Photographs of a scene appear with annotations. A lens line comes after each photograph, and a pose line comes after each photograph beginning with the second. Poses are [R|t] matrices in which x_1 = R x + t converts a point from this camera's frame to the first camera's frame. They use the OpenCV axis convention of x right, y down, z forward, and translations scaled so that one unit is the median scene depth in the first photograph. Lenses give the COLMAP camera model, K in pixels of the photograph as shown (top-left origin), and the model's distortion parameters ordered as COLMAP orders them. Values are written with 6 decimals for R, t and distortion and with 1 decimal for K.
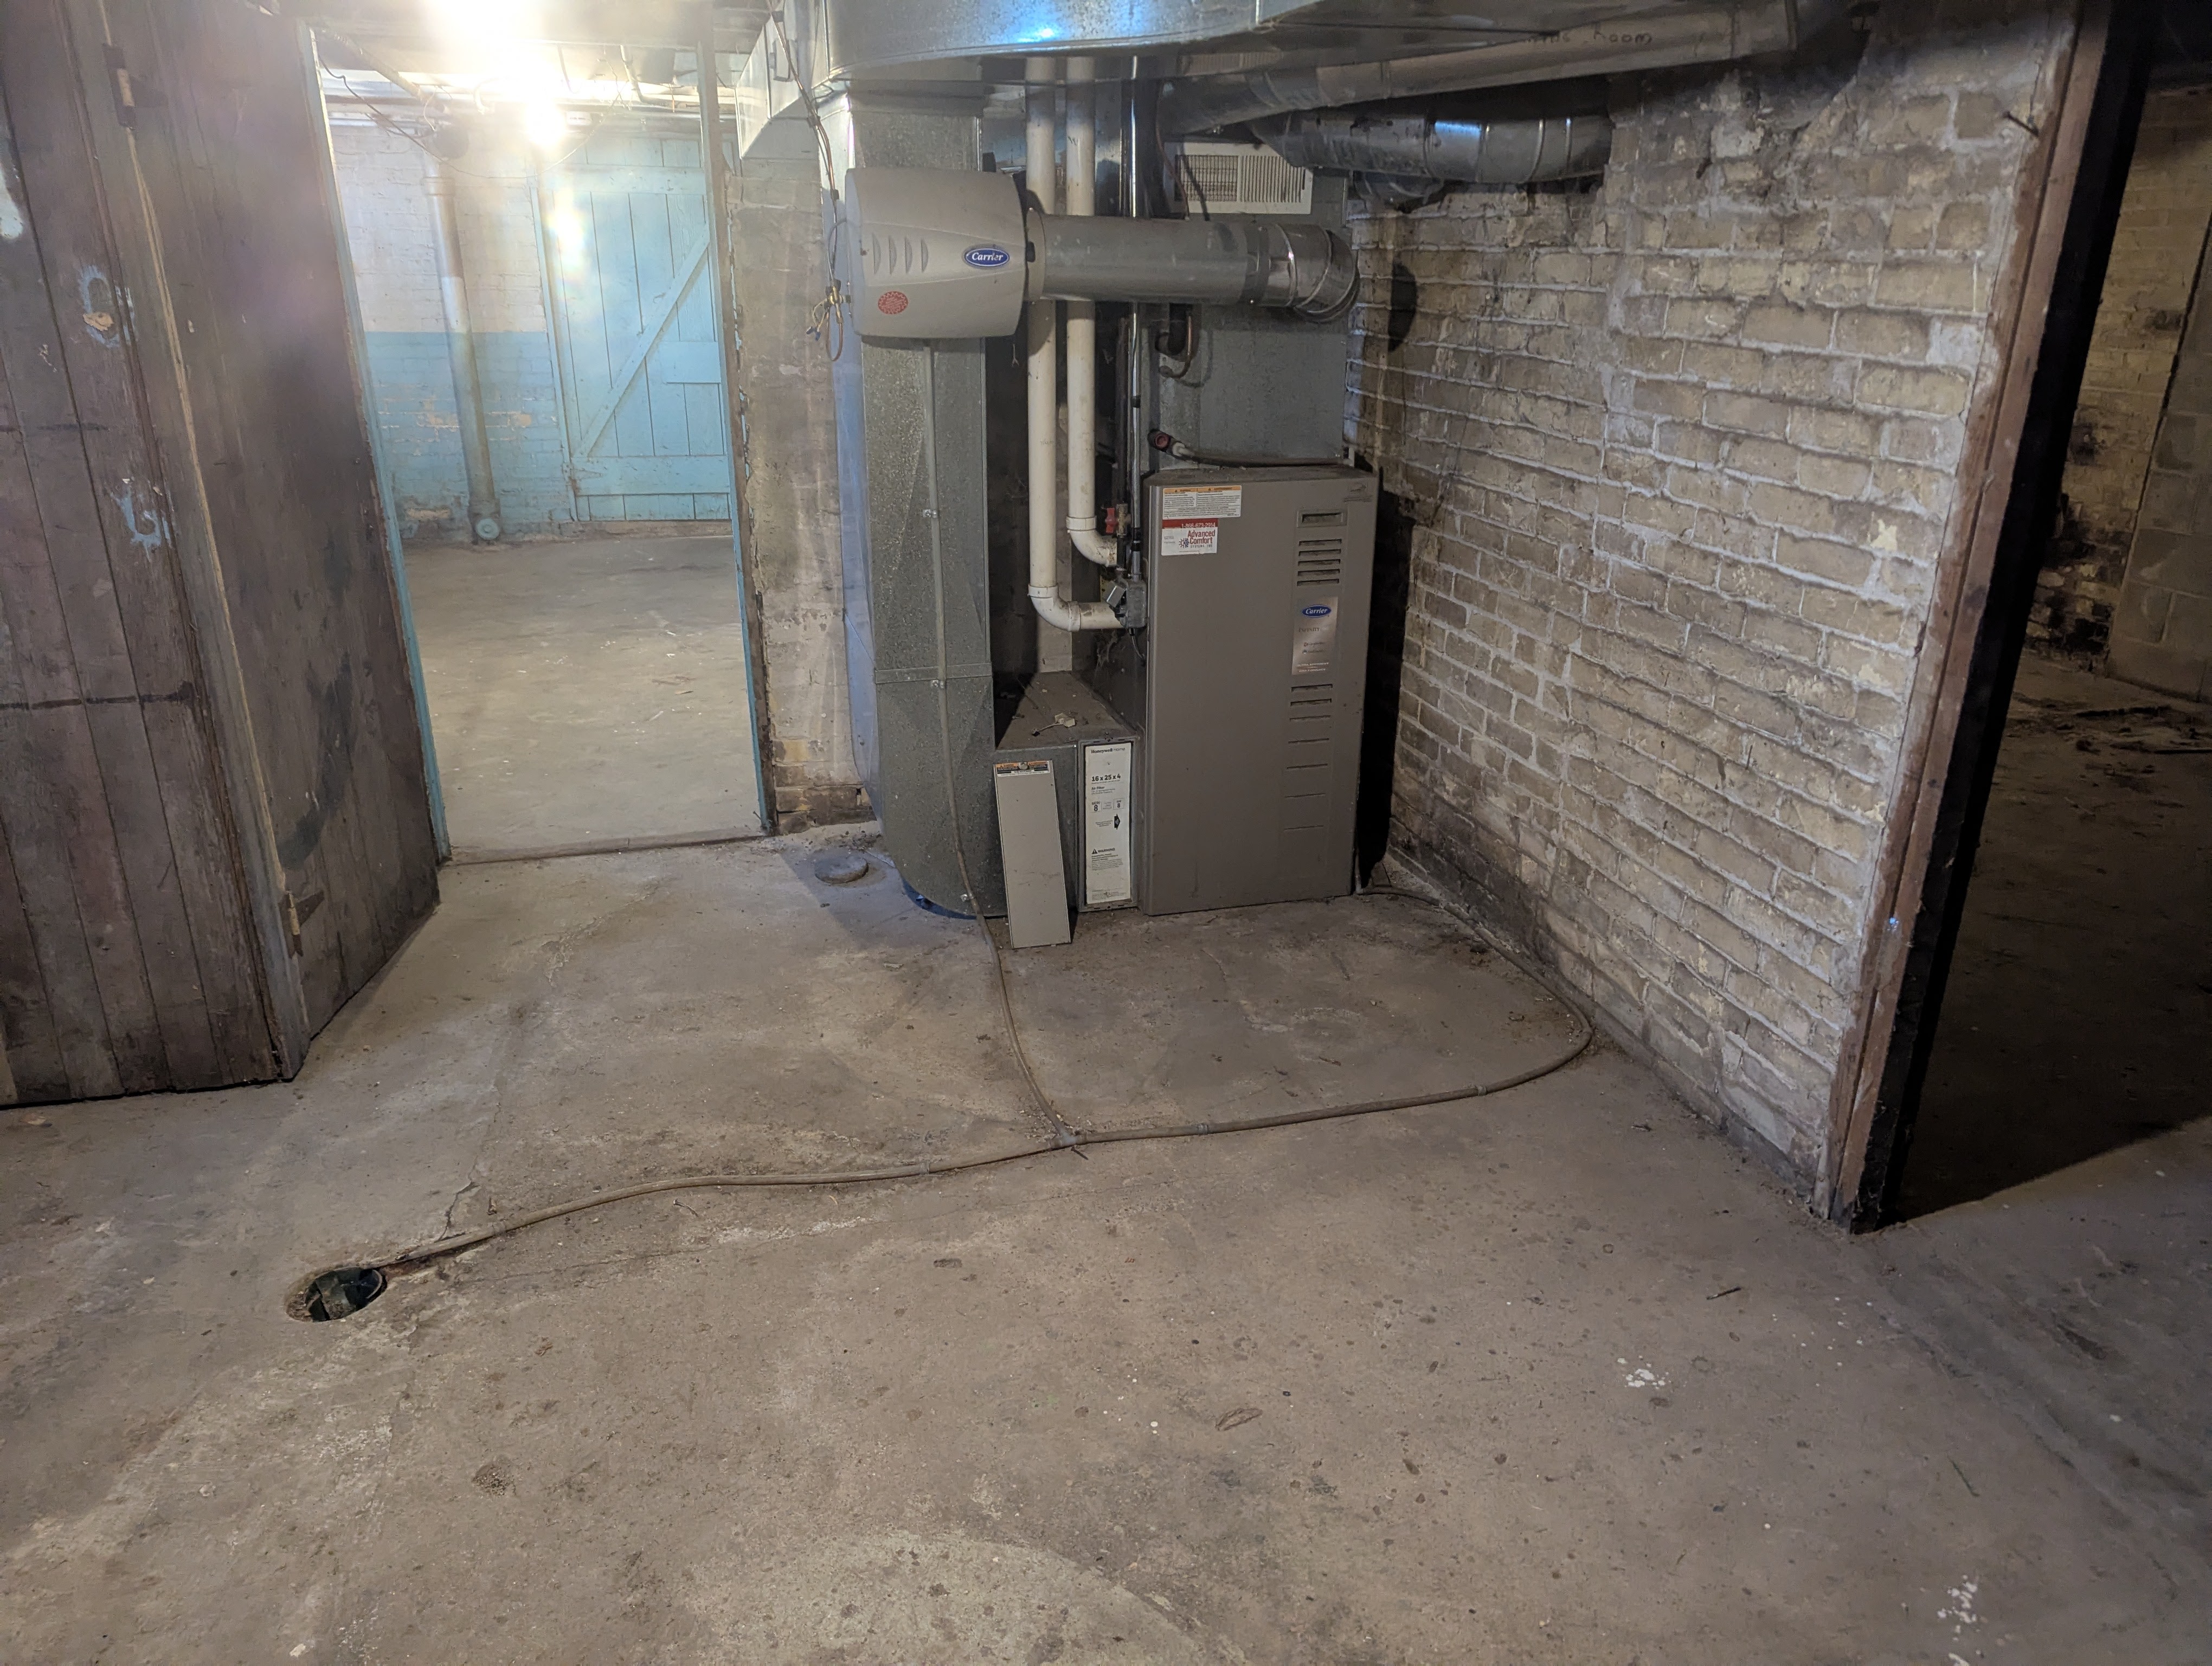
lens RADIAL K [[1554.1, 0, 1117.8], [0, 1554.1, 840.9], [0, 0, 1]] dist [0.065727, -0.049077]
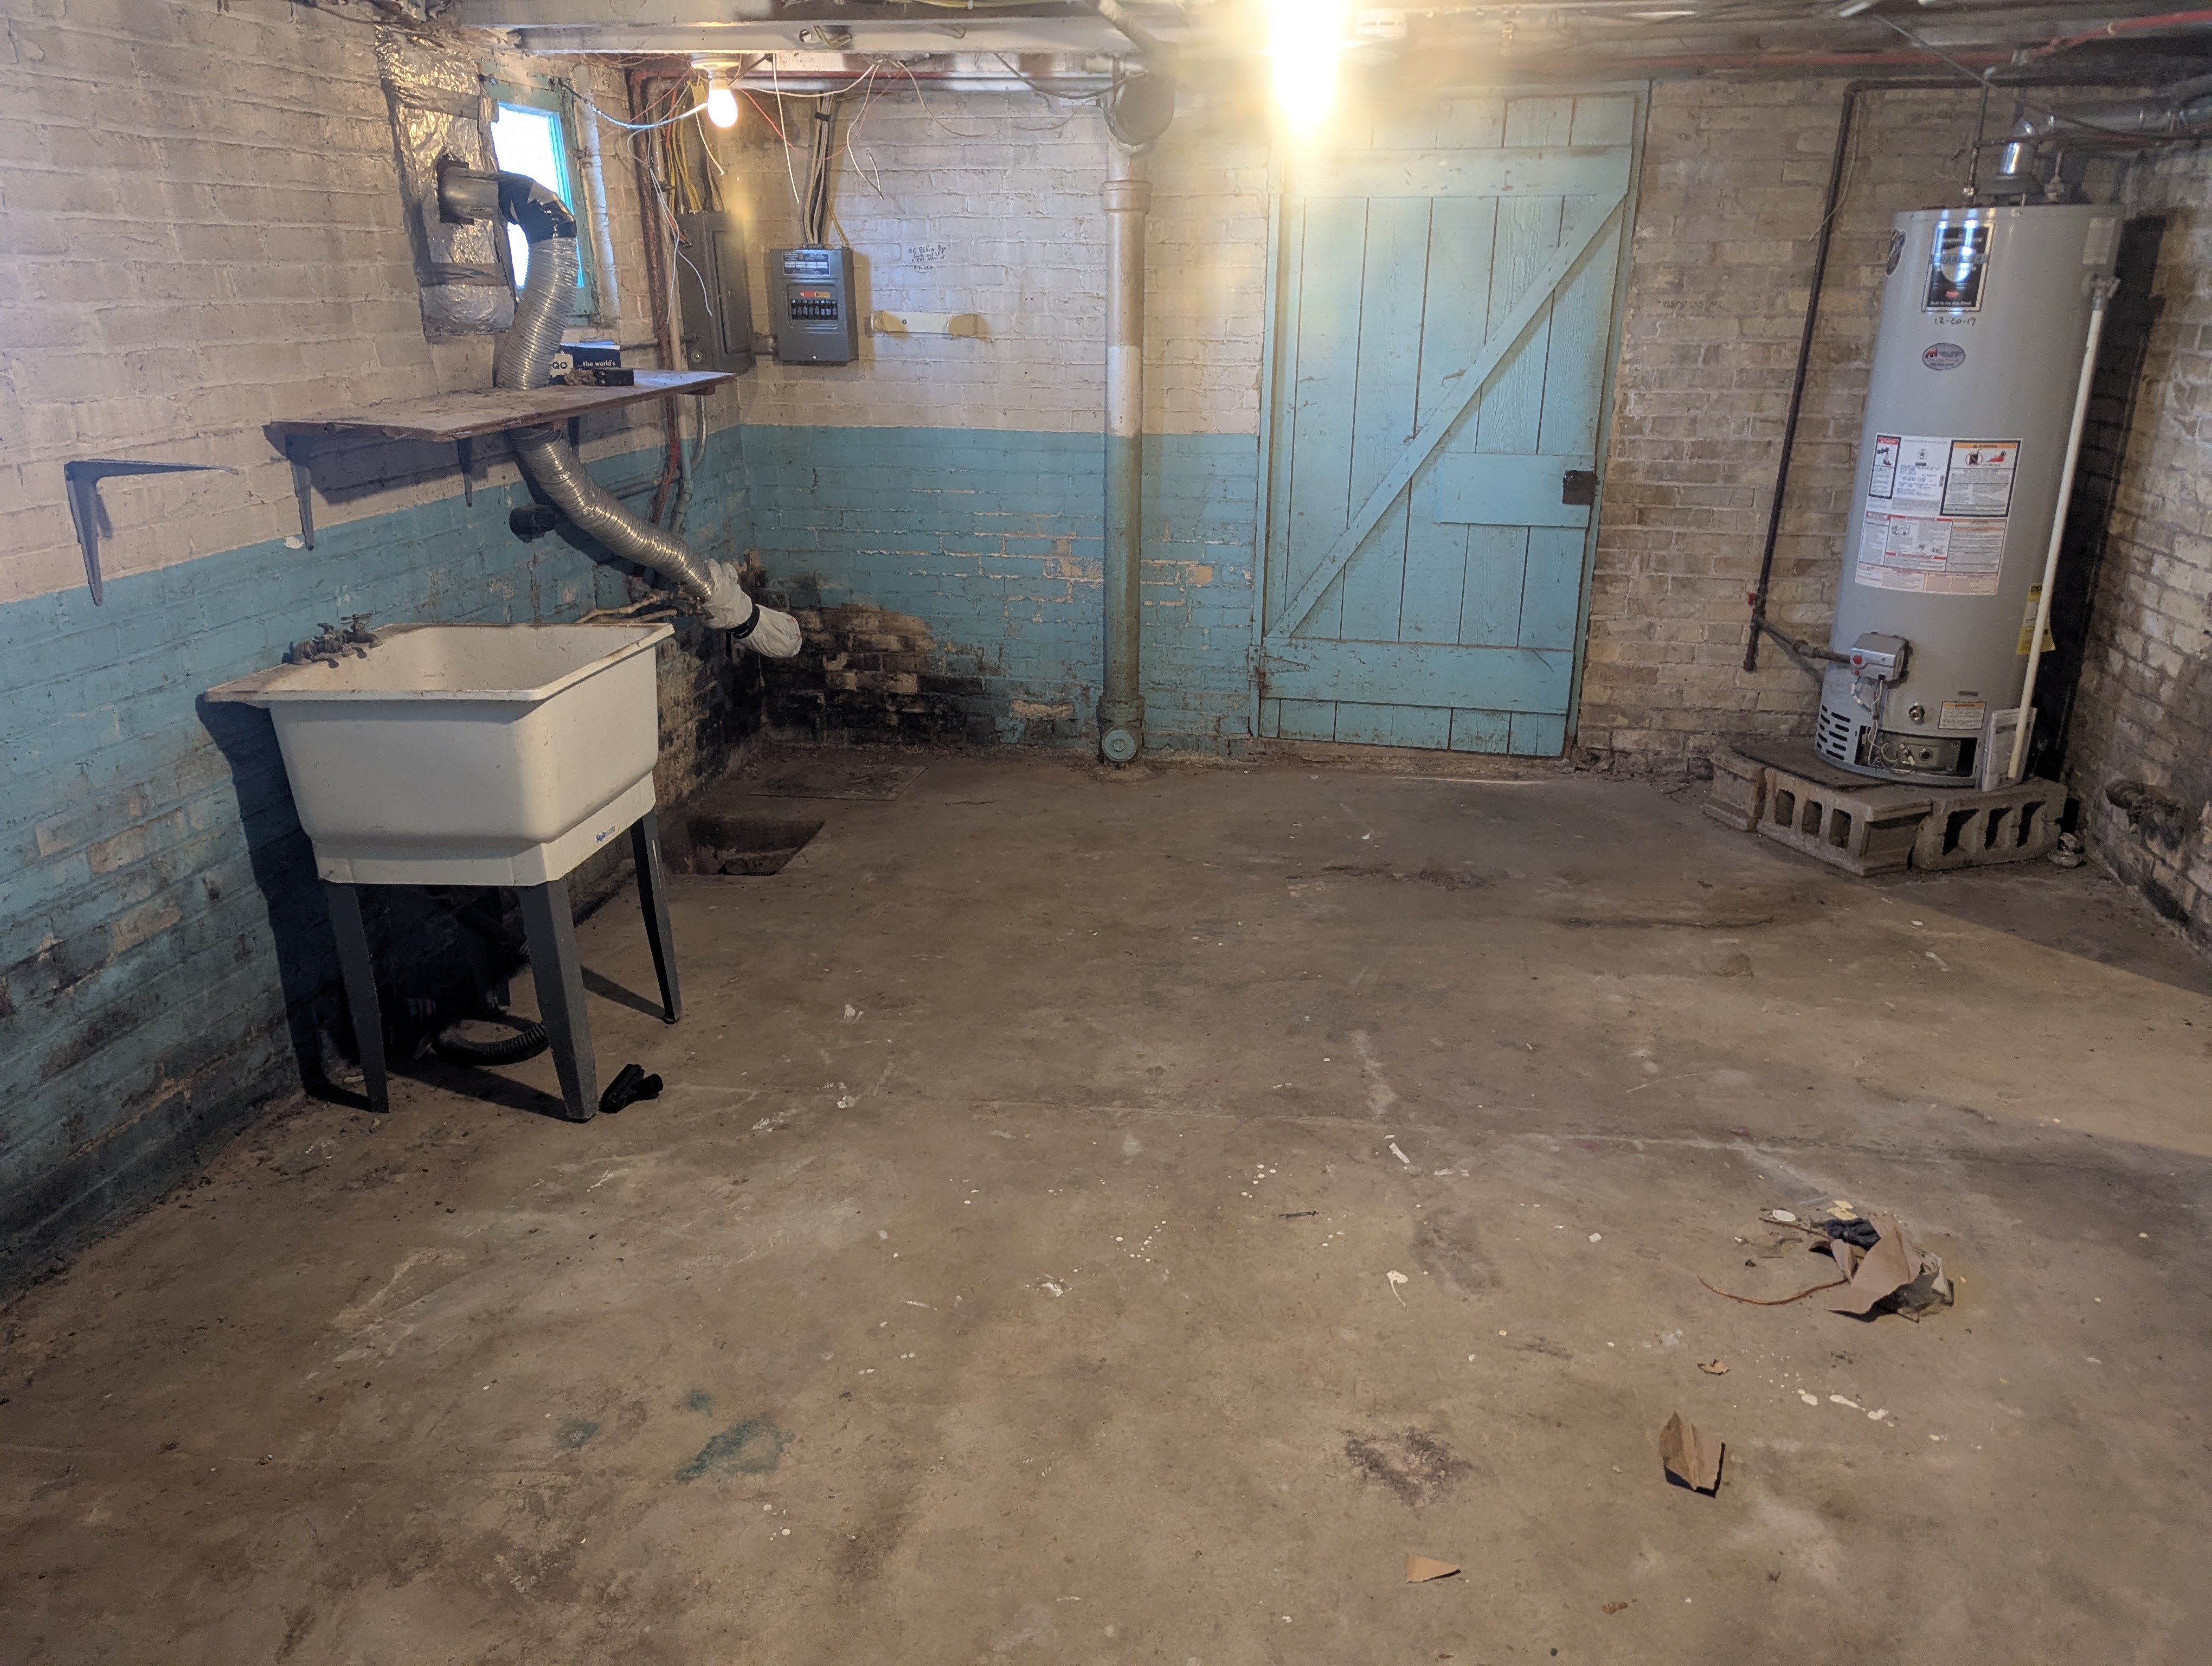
lens RADIAL K [[1554.1, 0, 1099.5], [0, 1554.1, 830.8], [0, 0, 1]] dist [0.065727, -0.049077]
pose [[0.902036, 0.140234, -0.408248, -0.367164], [-0.148882, 0.988797, 0.010695, -0.409761], [0.405174, 0.051134, 0.912809, 1.053035]]
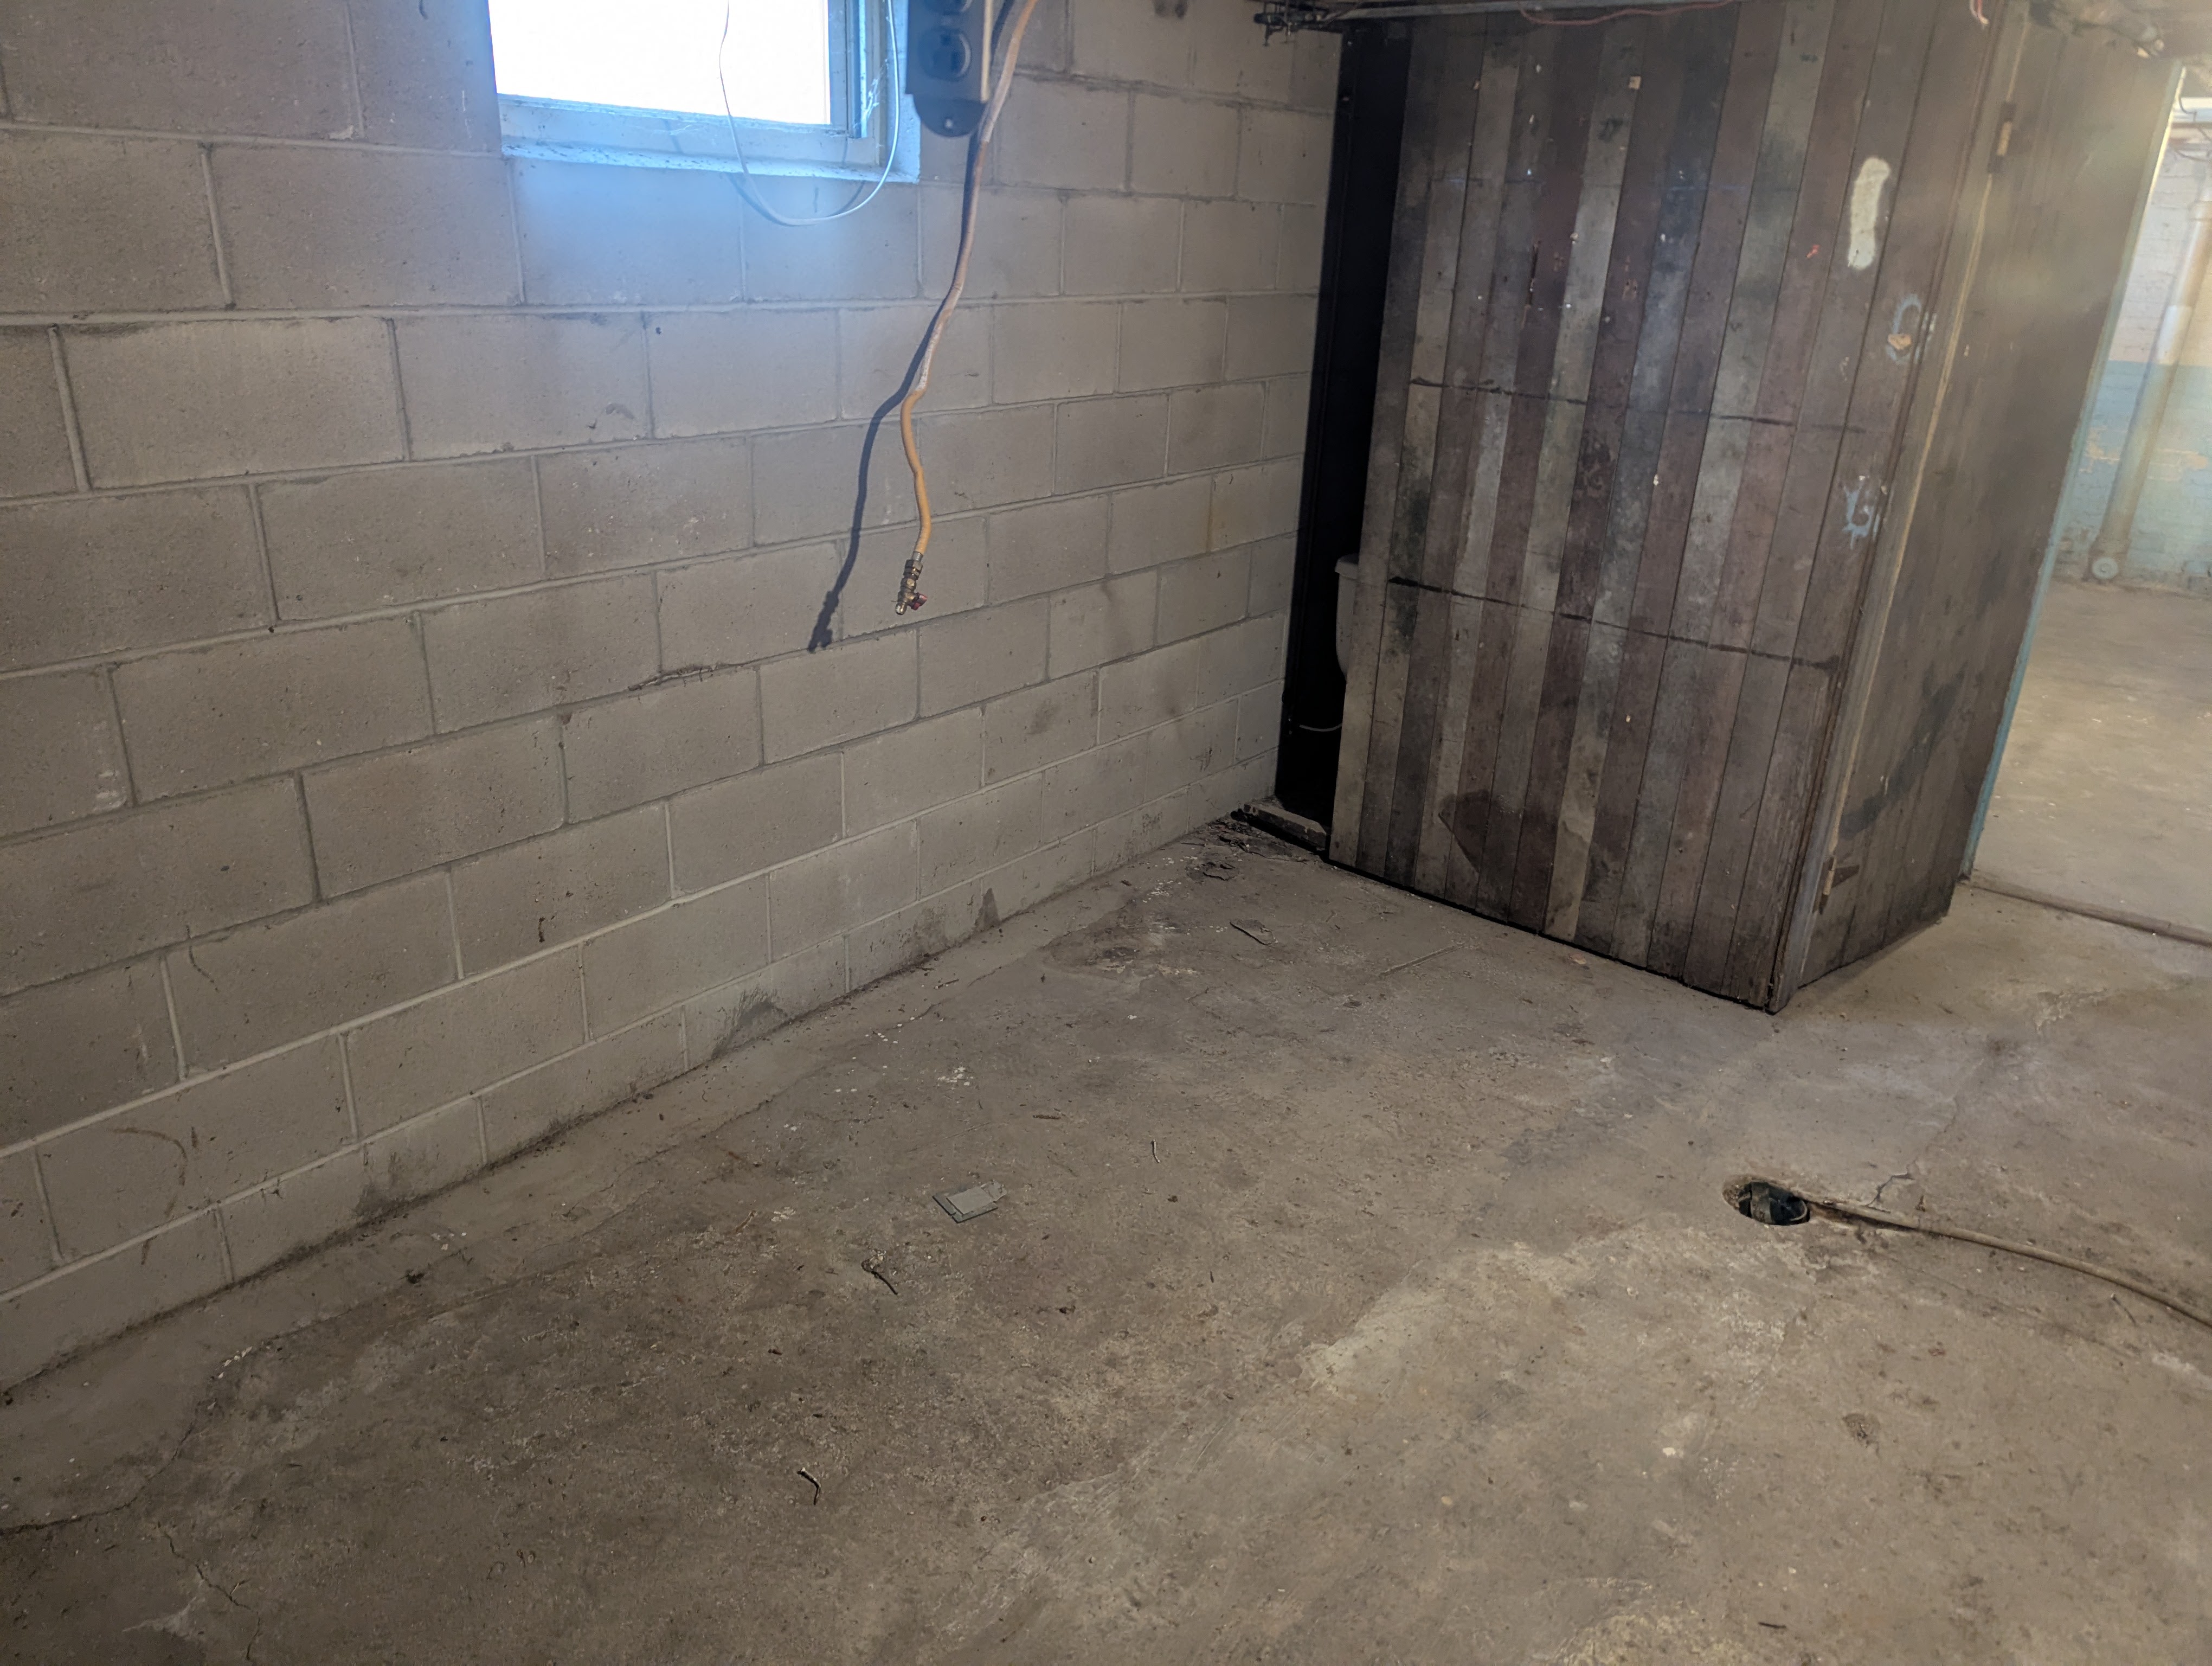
lens RADIAL K [[1554.1, 0, 1095.0], [0, 1554.1, 816.8], [0, 0, 1]] dist [0.065727, -0.049077]
pose [[0.595414, 0.310139, -0.741145, -0.027317], [-0.323839, 0.936875, 0.131882, 0.029854], [0.735262, 0.161488, 0.658264, -0.114288]]
